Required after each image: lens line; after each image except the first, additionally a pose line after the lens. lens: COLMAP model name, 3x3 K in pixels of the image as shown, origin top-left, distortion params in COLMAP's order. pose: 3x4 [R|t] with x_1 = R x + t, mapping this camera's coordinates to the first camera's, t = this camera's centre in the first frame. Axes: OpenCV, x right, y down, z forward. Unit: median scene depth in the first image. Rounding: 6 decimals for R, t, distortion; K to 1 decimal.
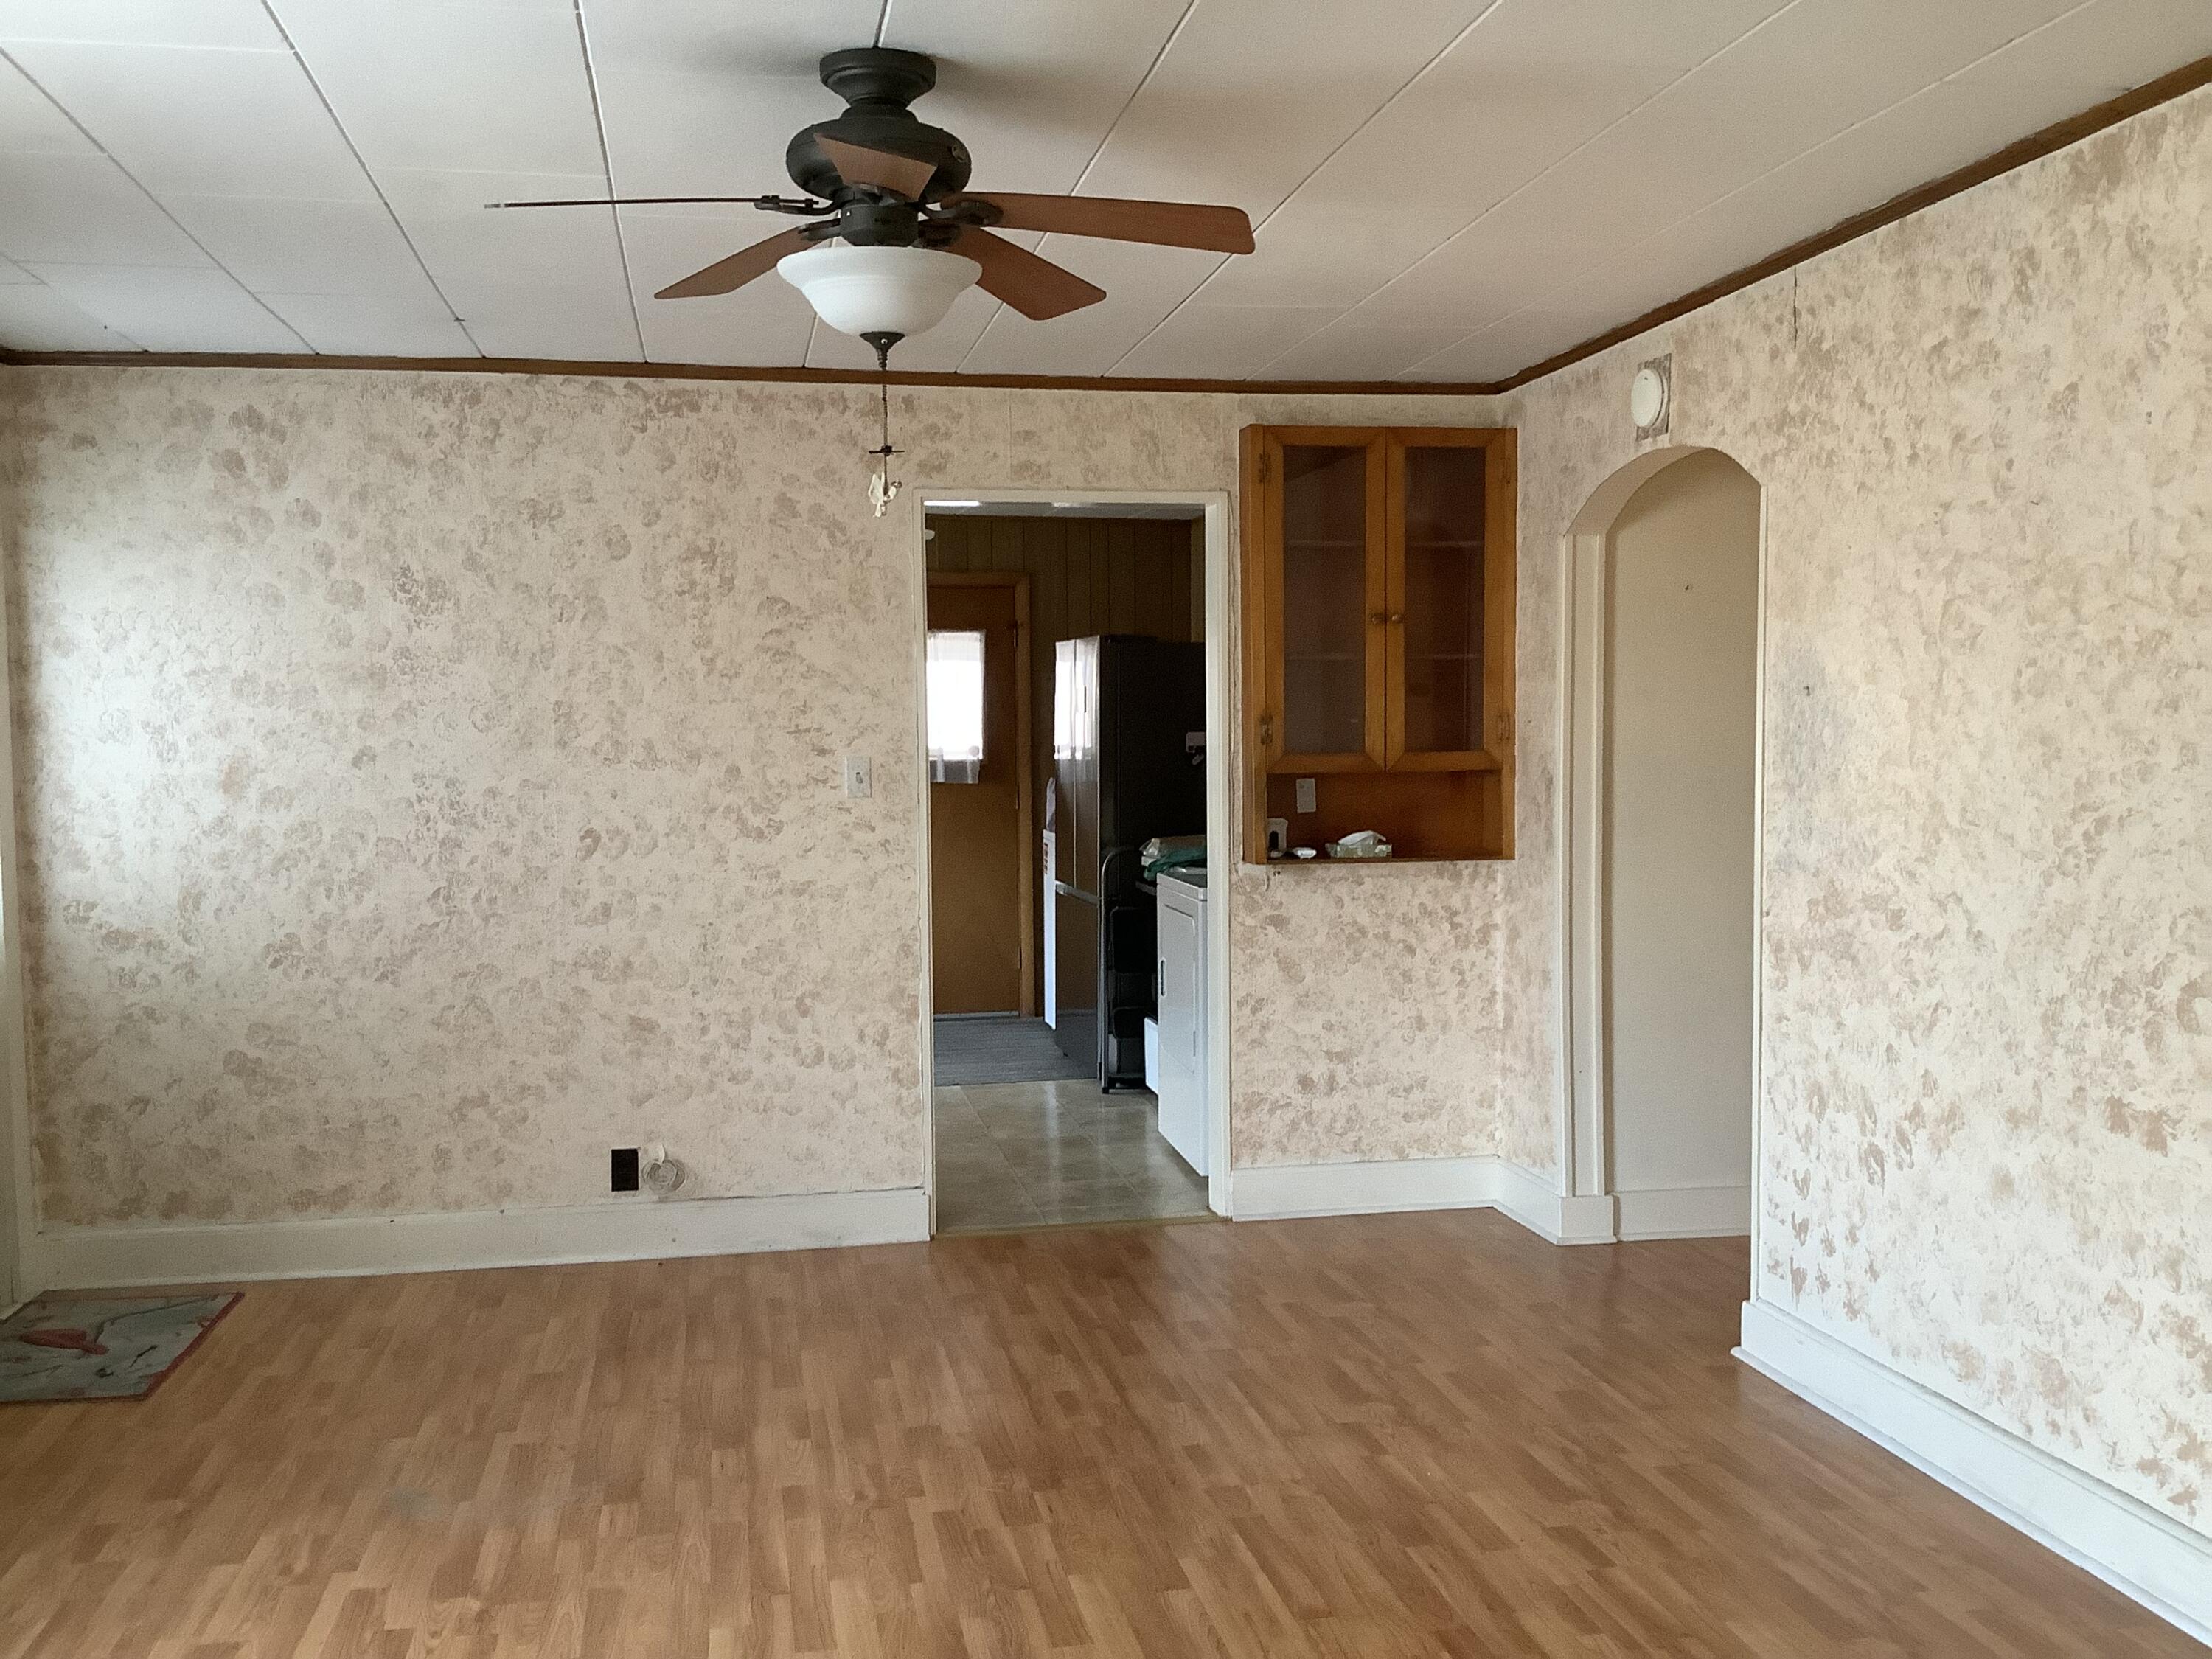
lens RADIAL K [[1967.3, 0, 1124.4], [0, 1967.3, 833.3], [0, 0, 1]] dist [0.083569, -0.186174]
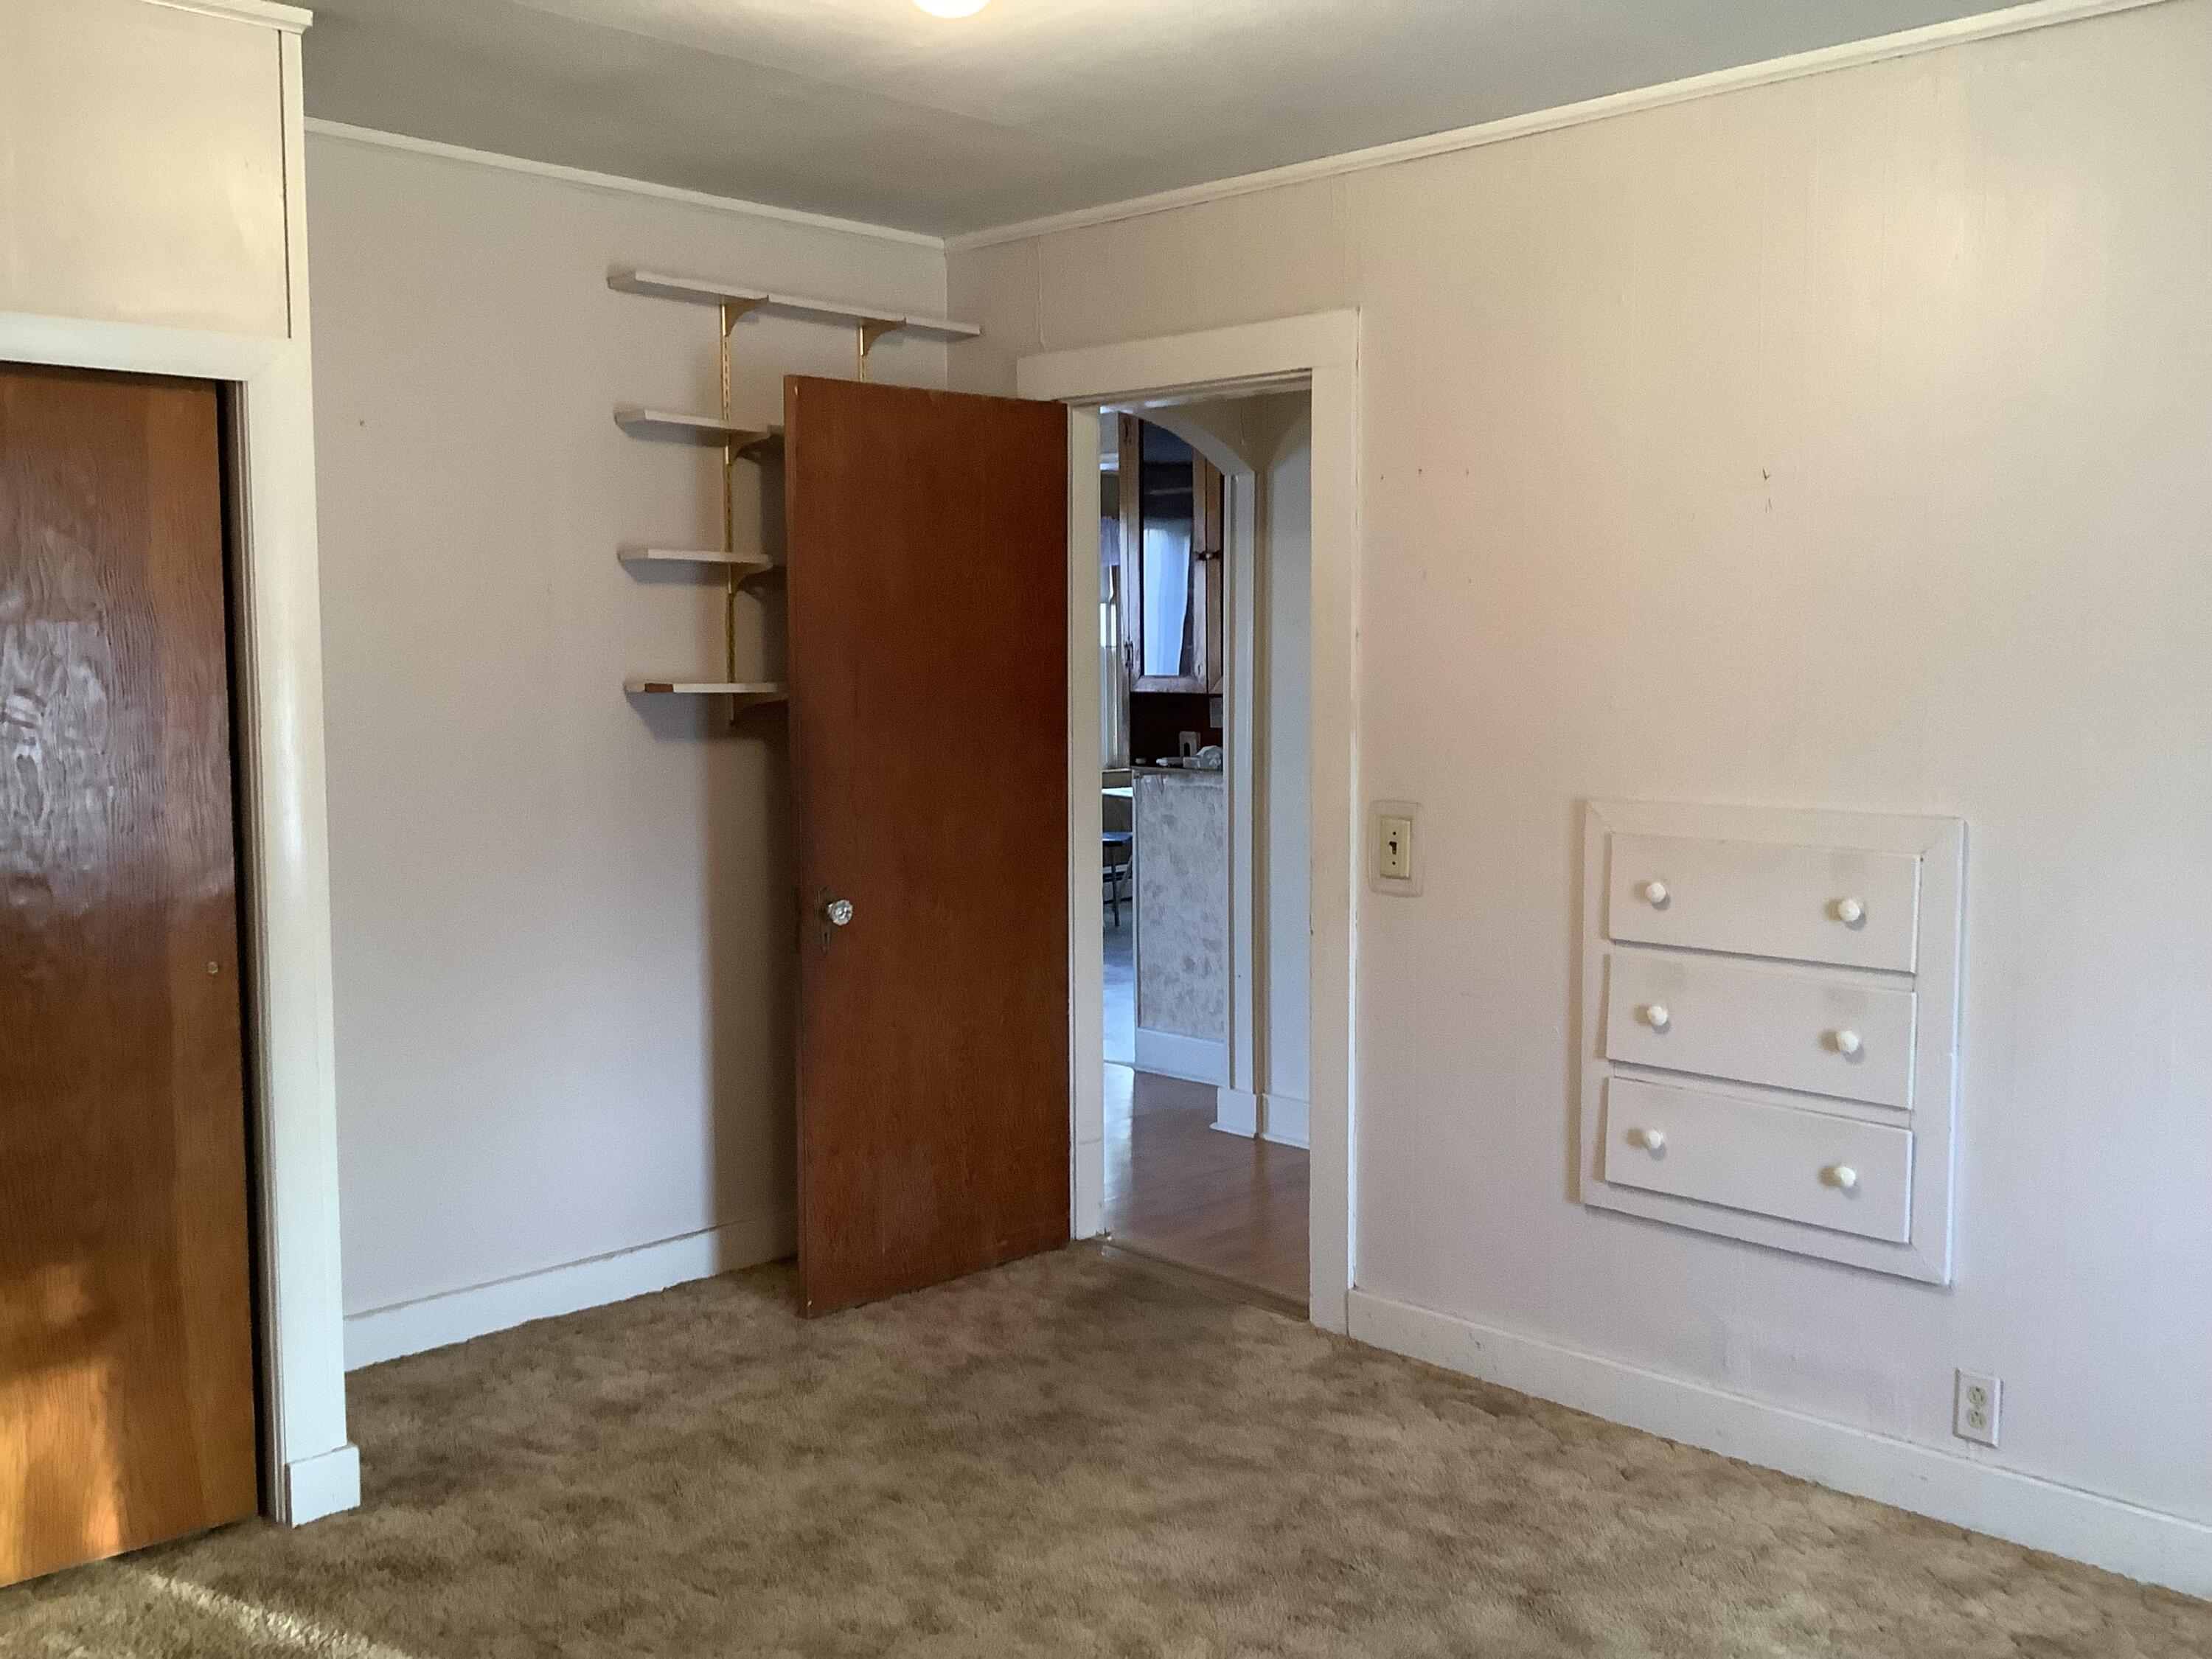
lens RADIAL K [[1967.3, 0, 1107.0], [0, 1967.3, 828.4], [0, 0, 1]] dist [0.083569, -0.186174]
pose [[0.572003, 0.077742, -0.816559, 1.058766], [-0.052286, 0.996930, 0.058287, -0.017017], [0.818583, 0.009354, 0.574312, 0.322678]]
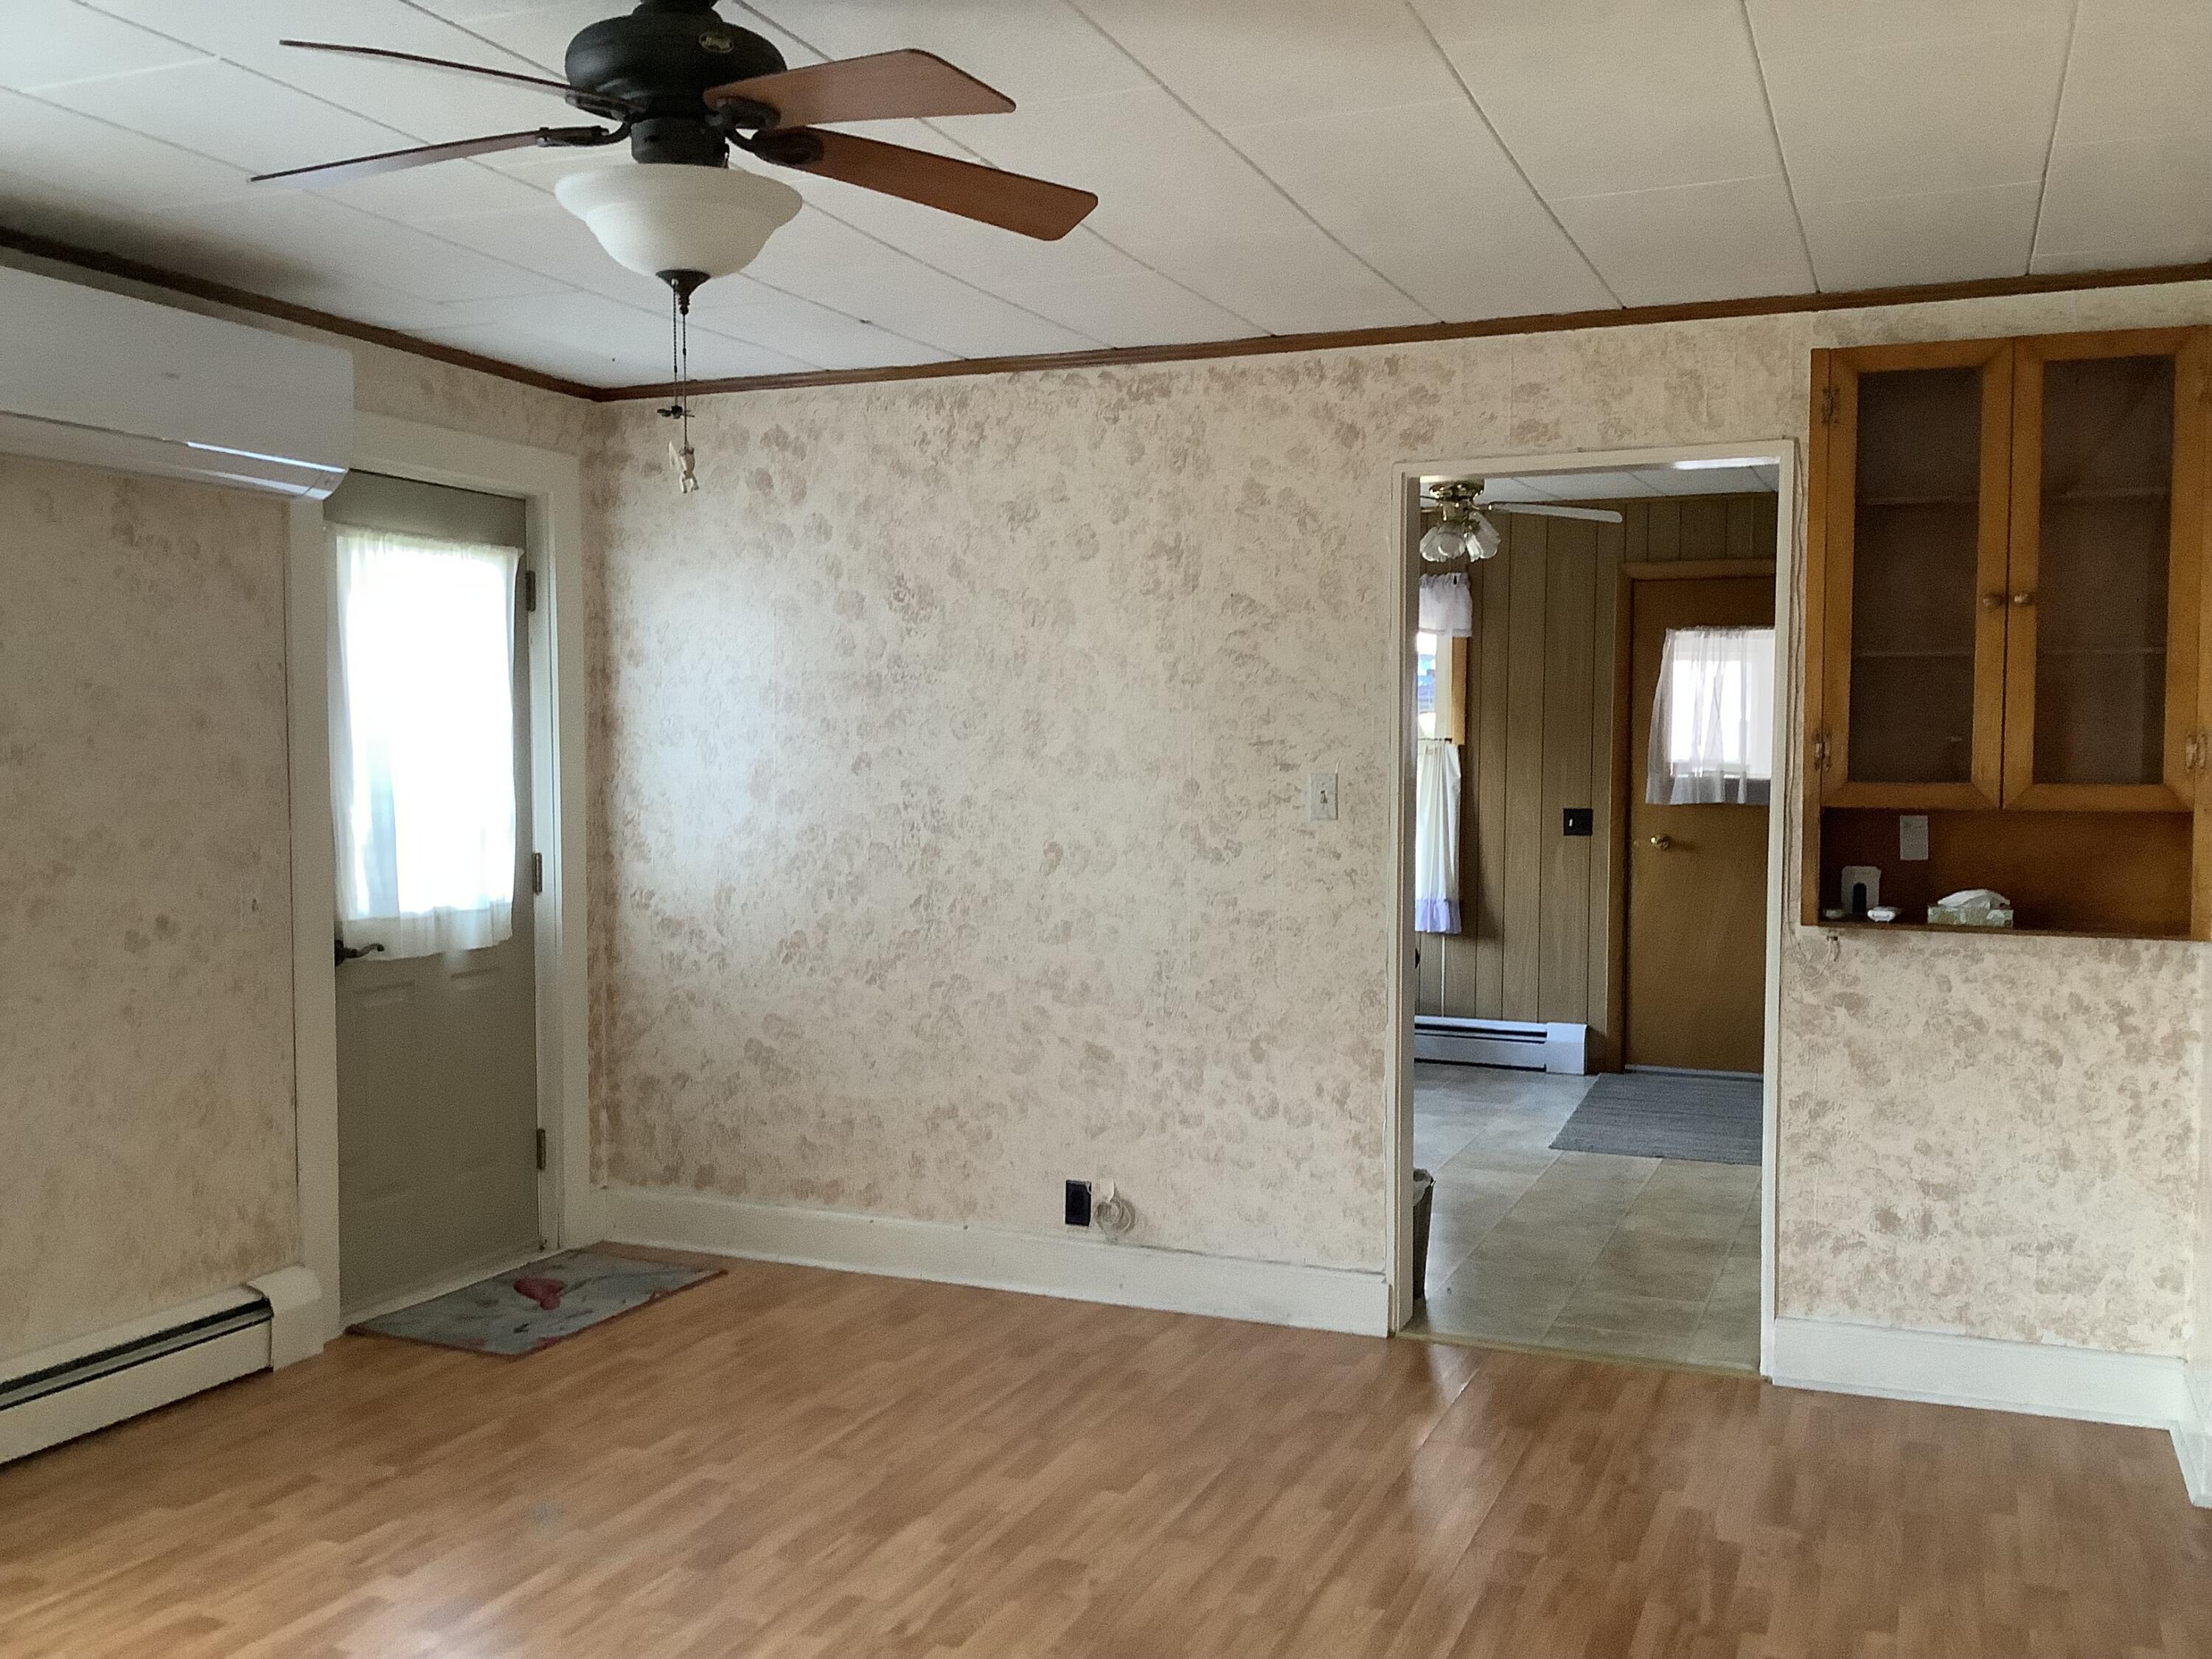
lens RADIAL K [[1967.3, 0, 1100.1], [0, 1967.3, 834.0], [0, 0, 1]] dist [0.083569, -0.186174]
pose [[0.834741, 0.039284, -0.549240, 0.268003], [-0.040994, 0.999117, 0.009158, -0.015883], [0.549115, 0.014871, 0.835615, 0.213188]]
